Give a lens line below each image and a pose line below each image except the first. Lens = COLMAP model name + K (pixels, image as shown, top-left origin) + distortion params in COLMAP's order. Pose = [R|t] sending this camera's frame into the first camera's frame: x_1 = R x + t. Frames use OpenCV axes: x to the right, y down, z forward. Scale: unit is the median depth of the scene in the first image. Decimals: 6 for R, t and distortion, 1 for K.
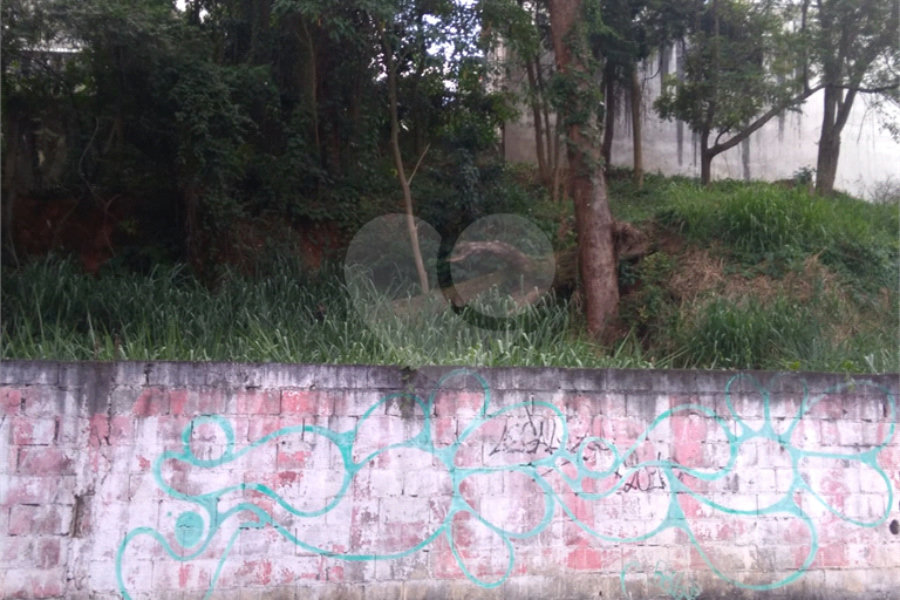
lens RADIAL K [[905.1, 0, 442.1], [0, 905.1, 295.1], [0, 0, 1]] dist [0.046687, 0.000000]
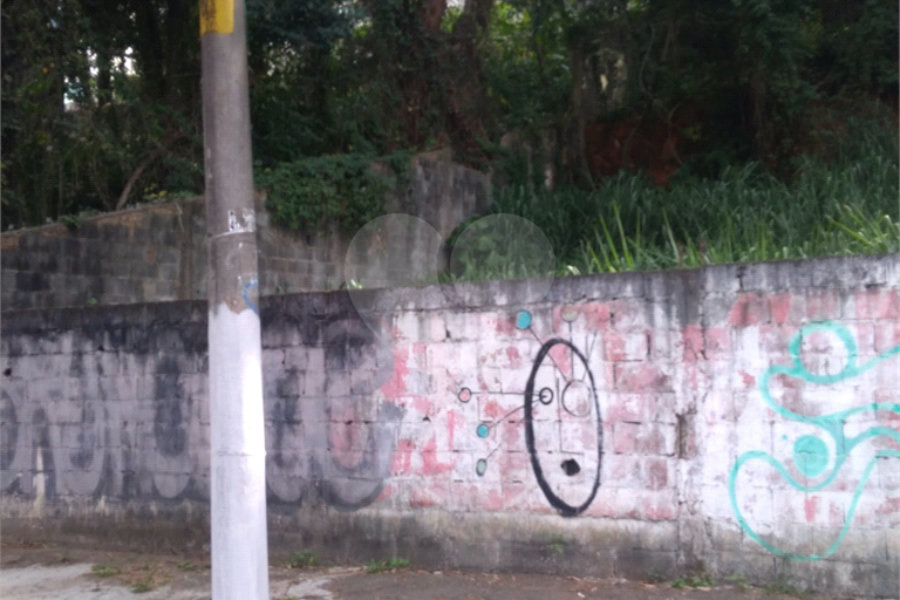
lens RADIAL K [[905.1, 0, 439.9], [0, 905.1, 296.3], [0, 0, 1]] dist [0.046687, 0.000000]
pose [[0.814118, -0.064249, -0.577134, -0.054857], [0.122291, 0.990541, 0.062236, 0.014211], [0.567676, -0.121246, 0.814275, 0.122743]]
